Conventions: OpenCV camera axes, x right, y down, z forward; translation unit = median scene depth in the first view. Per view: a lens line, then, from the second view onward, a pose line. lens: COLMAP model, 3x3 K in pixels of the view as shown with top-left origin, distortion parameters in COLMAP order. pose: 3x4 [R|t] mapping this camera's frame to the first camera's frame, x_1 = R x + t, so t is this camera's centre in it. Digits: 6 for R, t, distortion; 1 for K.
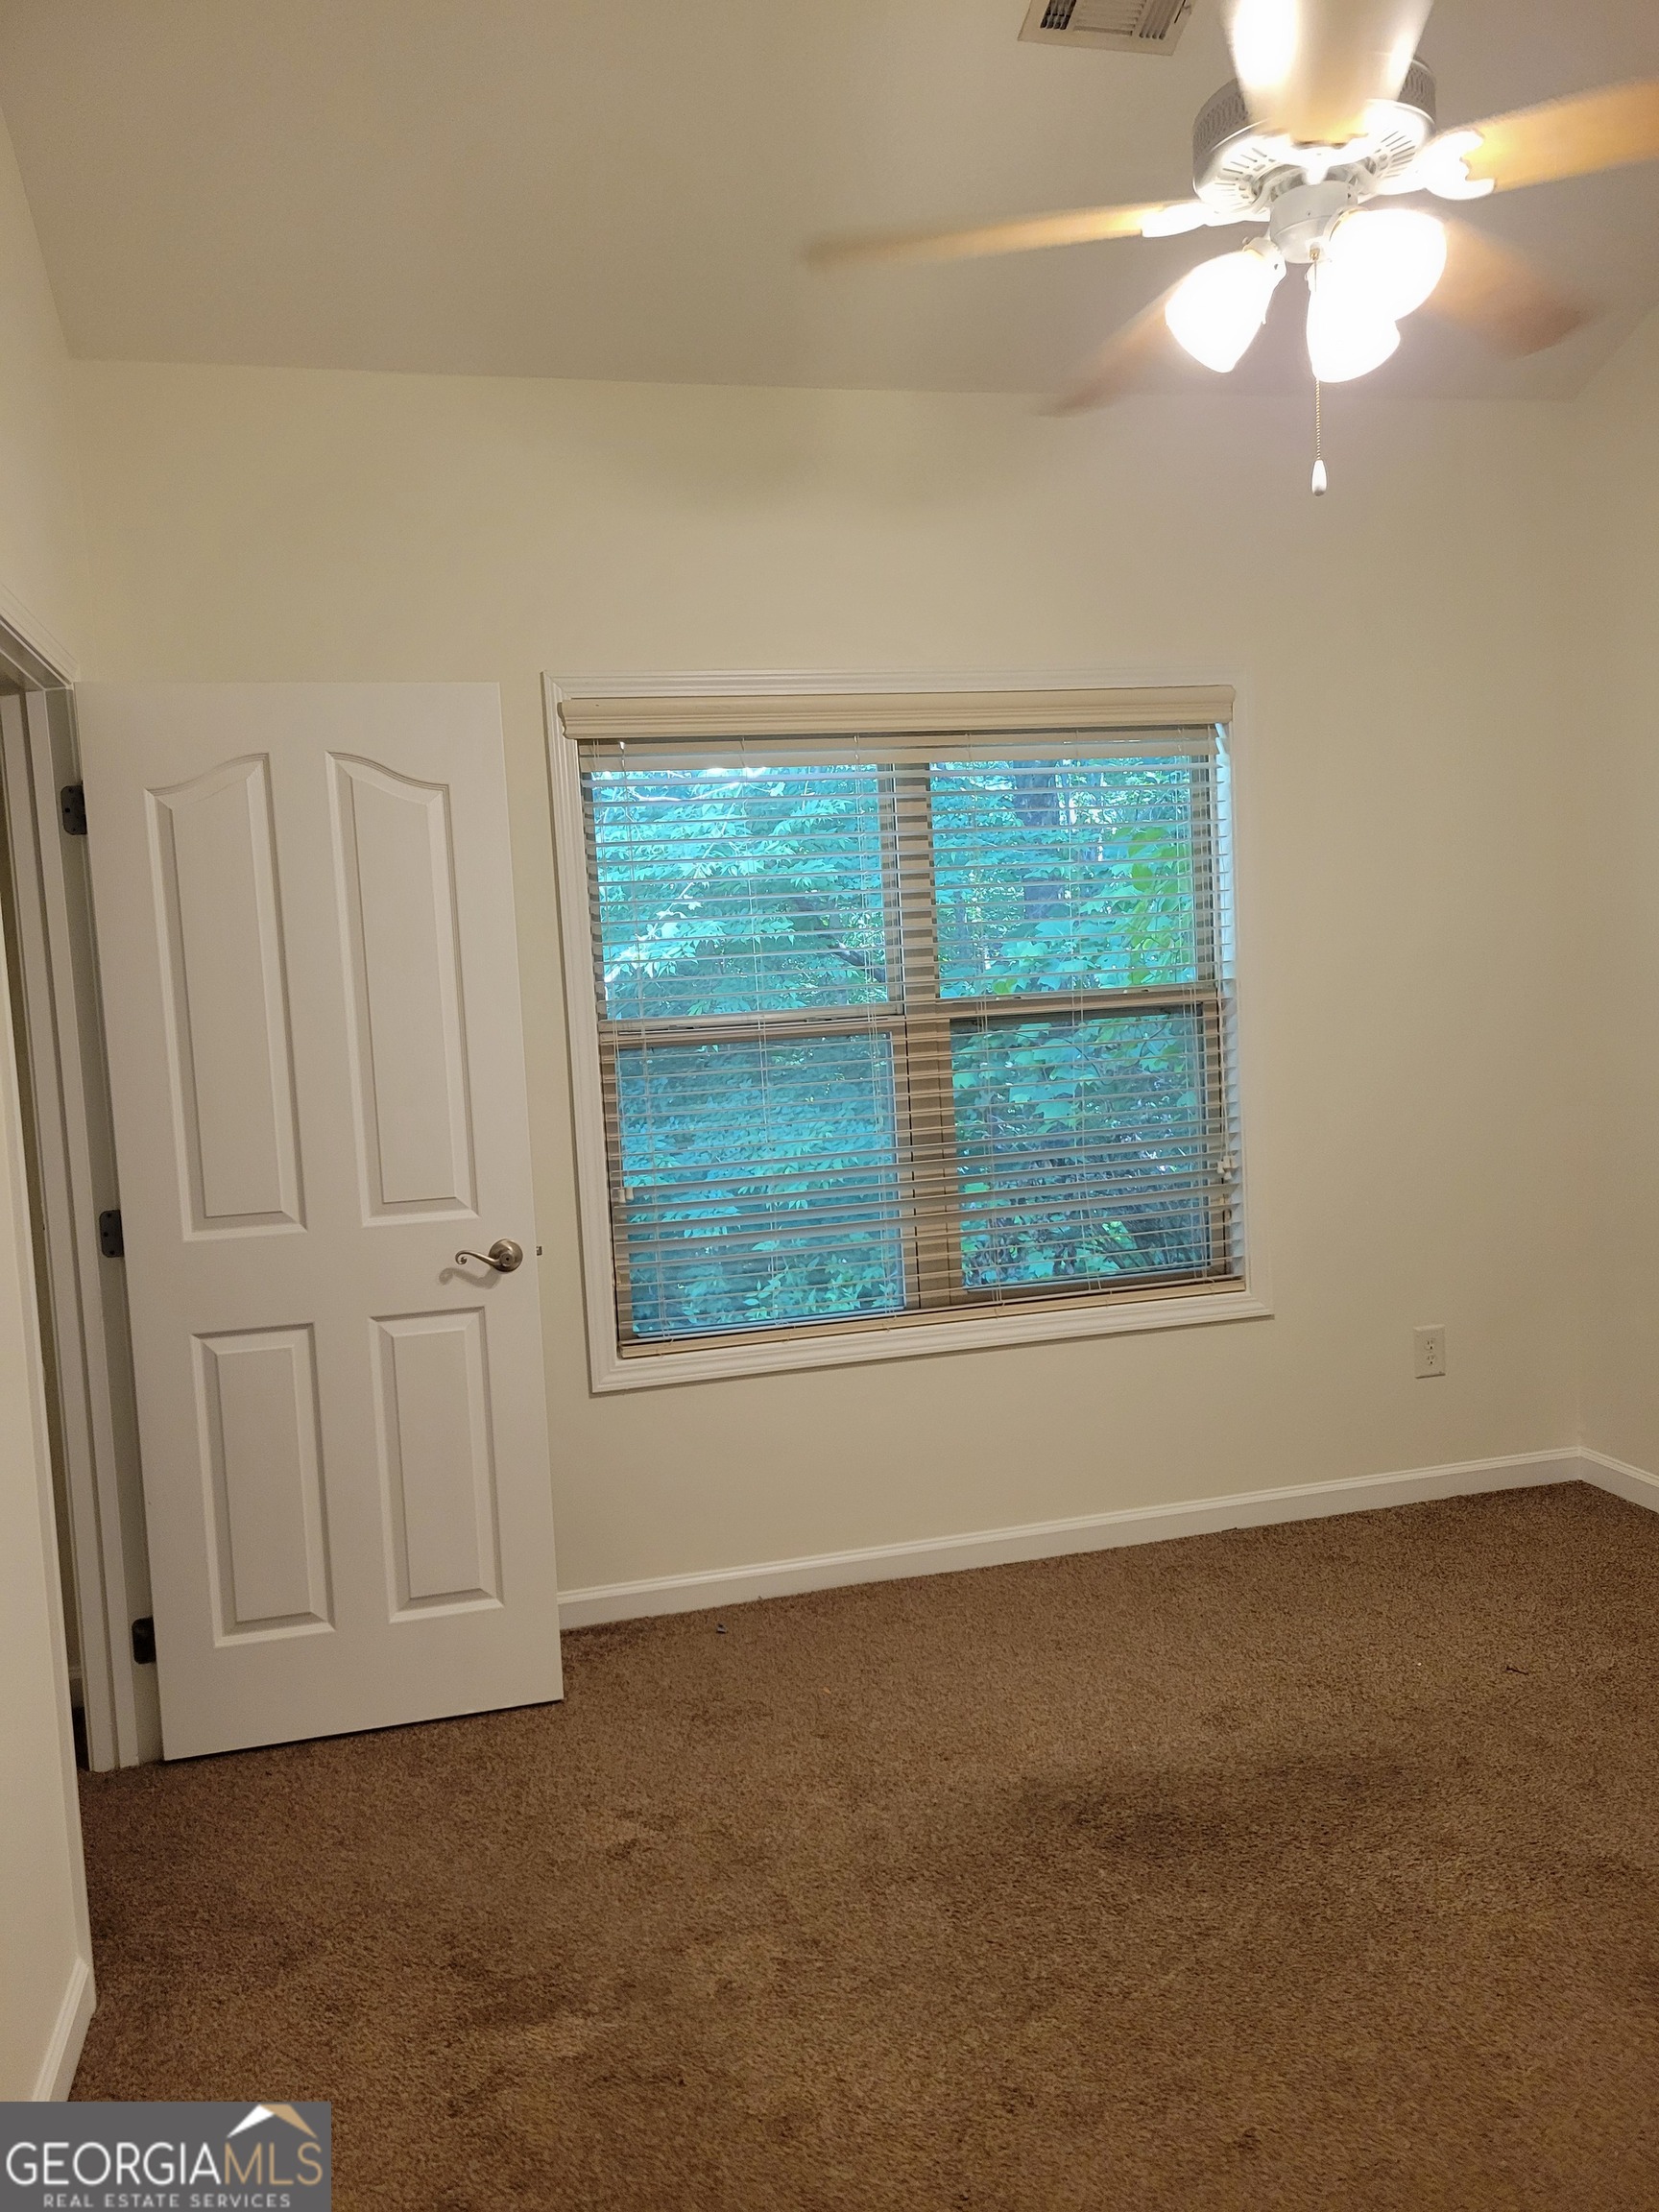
lens RADIAL K [[1643.1, 0, 783.5], [0, 1643.1, 1108.8], [0, 0, 1]] dist [0.037404, -0.000393]
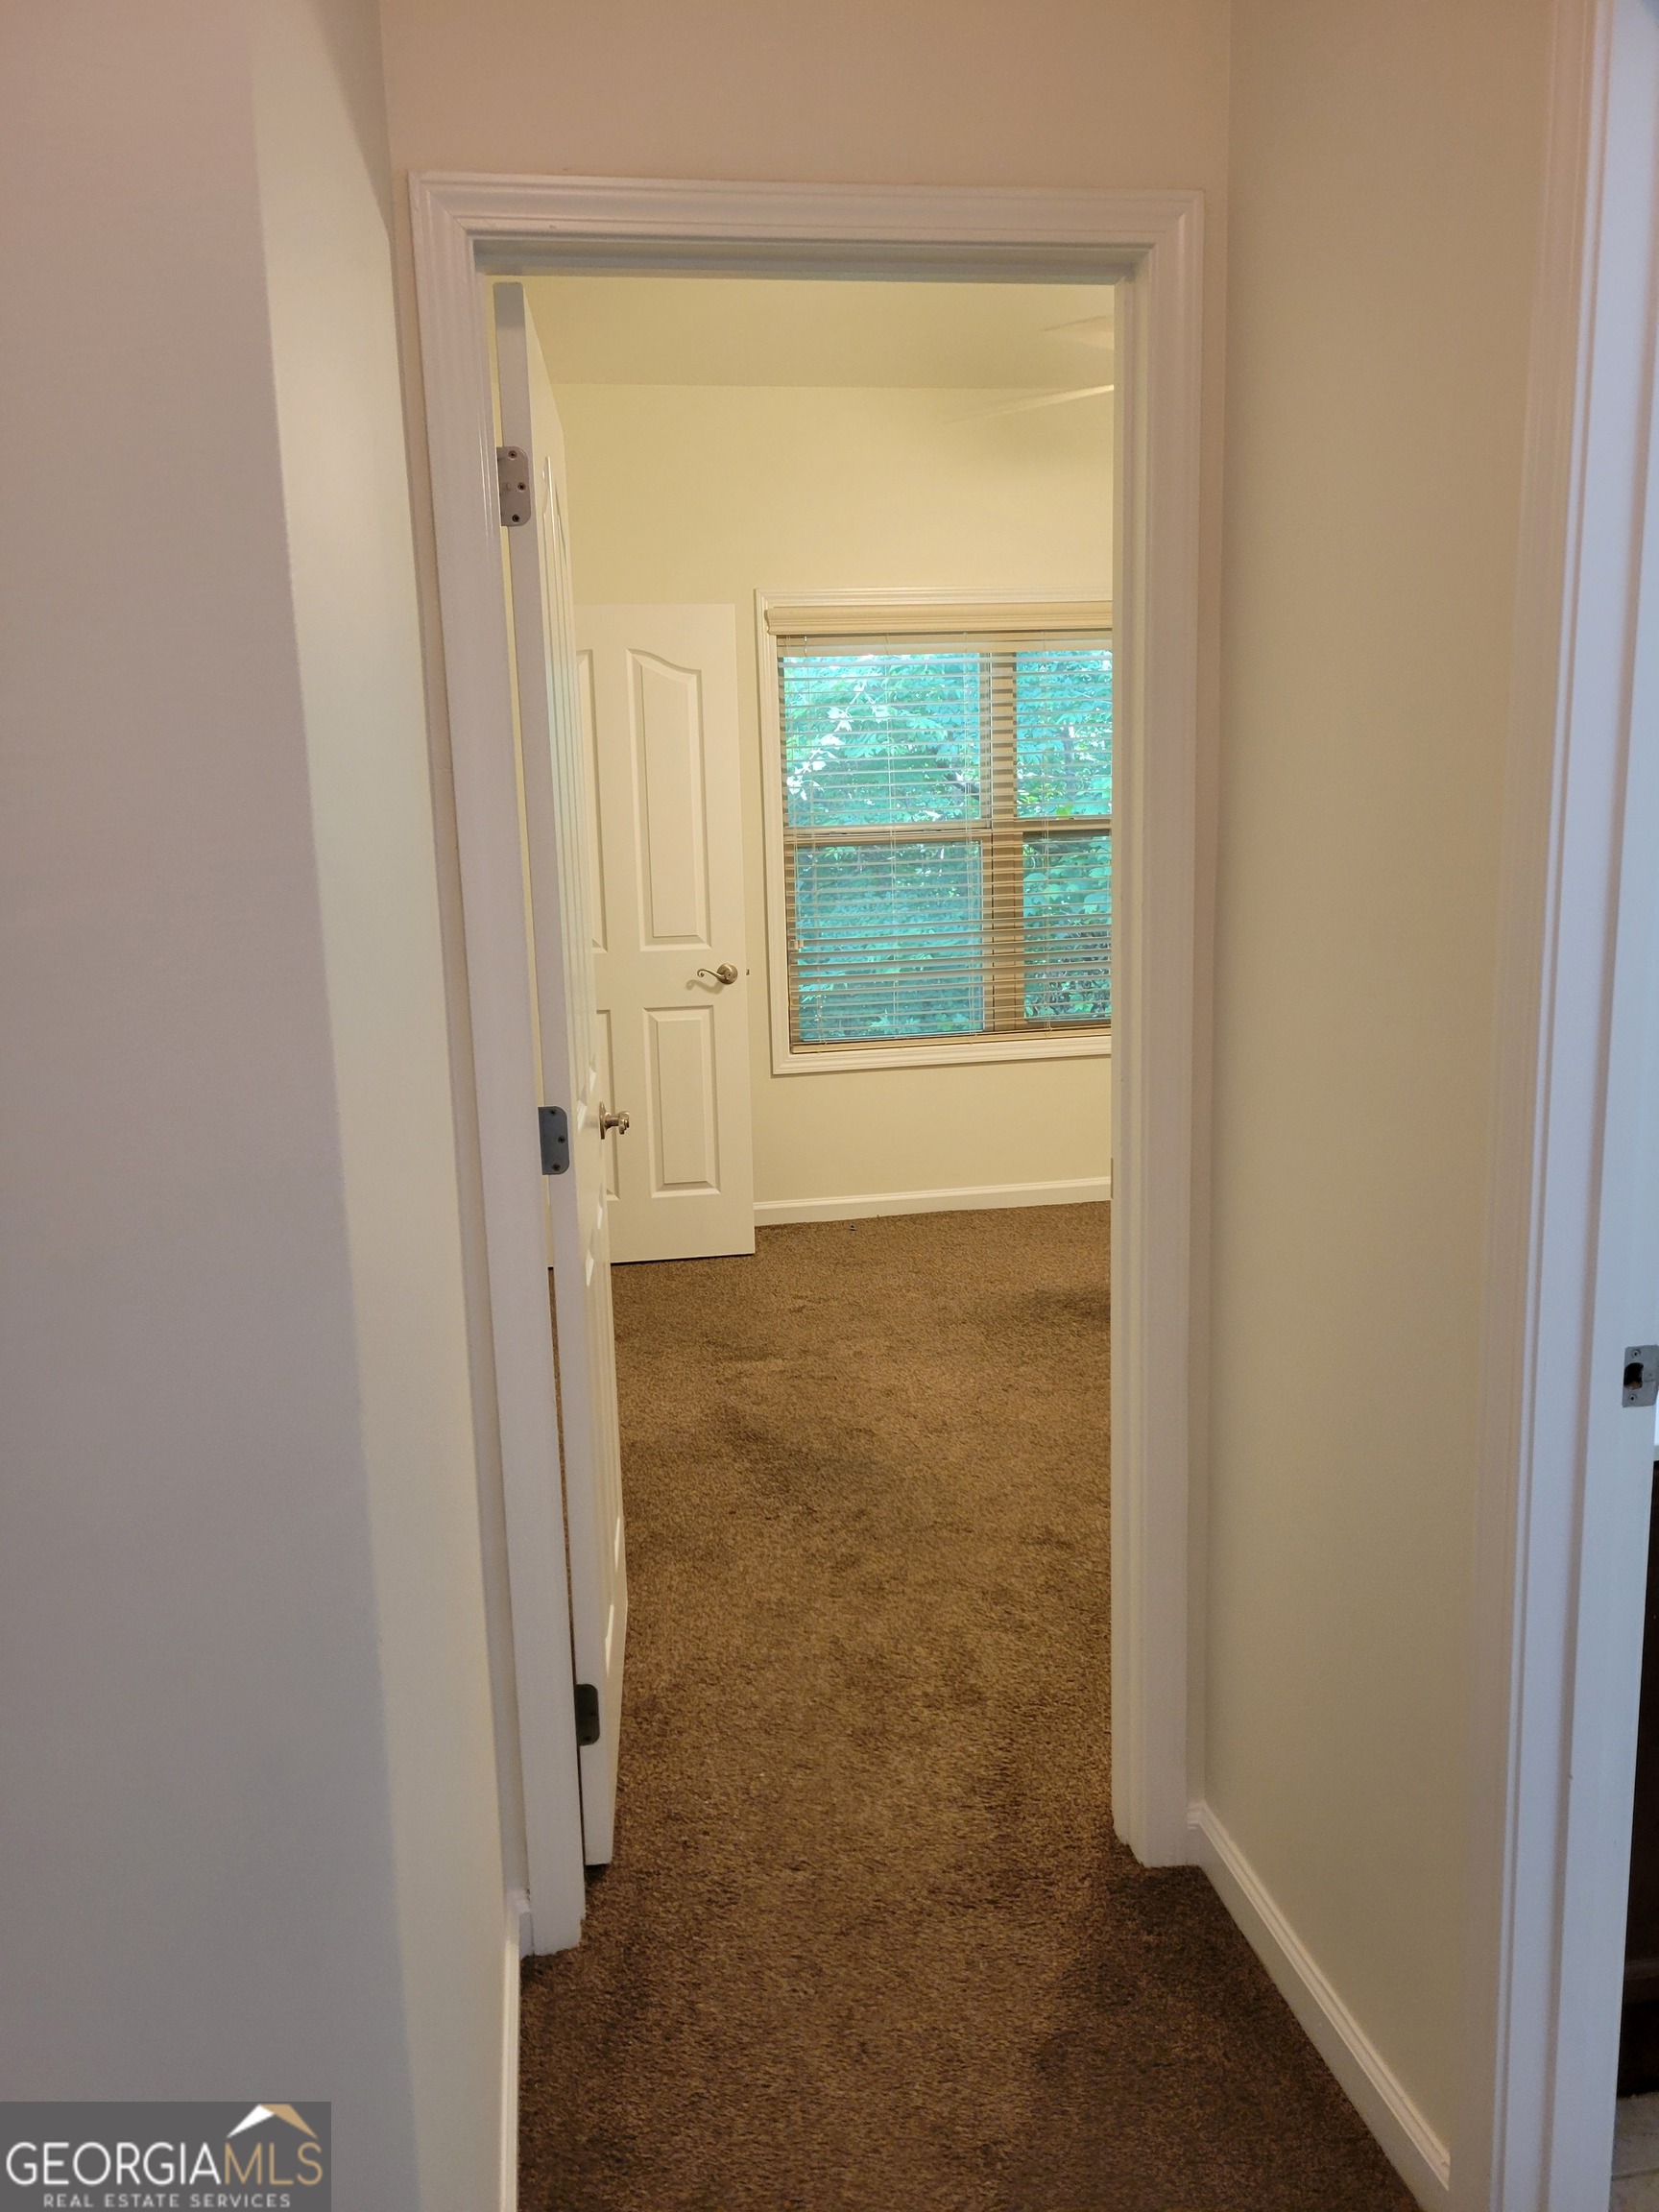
lens RADIAL K [[1643.1, 0, 783.5], [0, 1643.1, 1108.8], [0, 0, 1]] dist [0.037404, -0.000393]
pose [[0.997011, 0.035497, -0.068627, -0.001234], [-0.028372, 0.994365, 0.102146, 0.049296], [0.071866, -0.099894, 0.992399, -0.519472]]
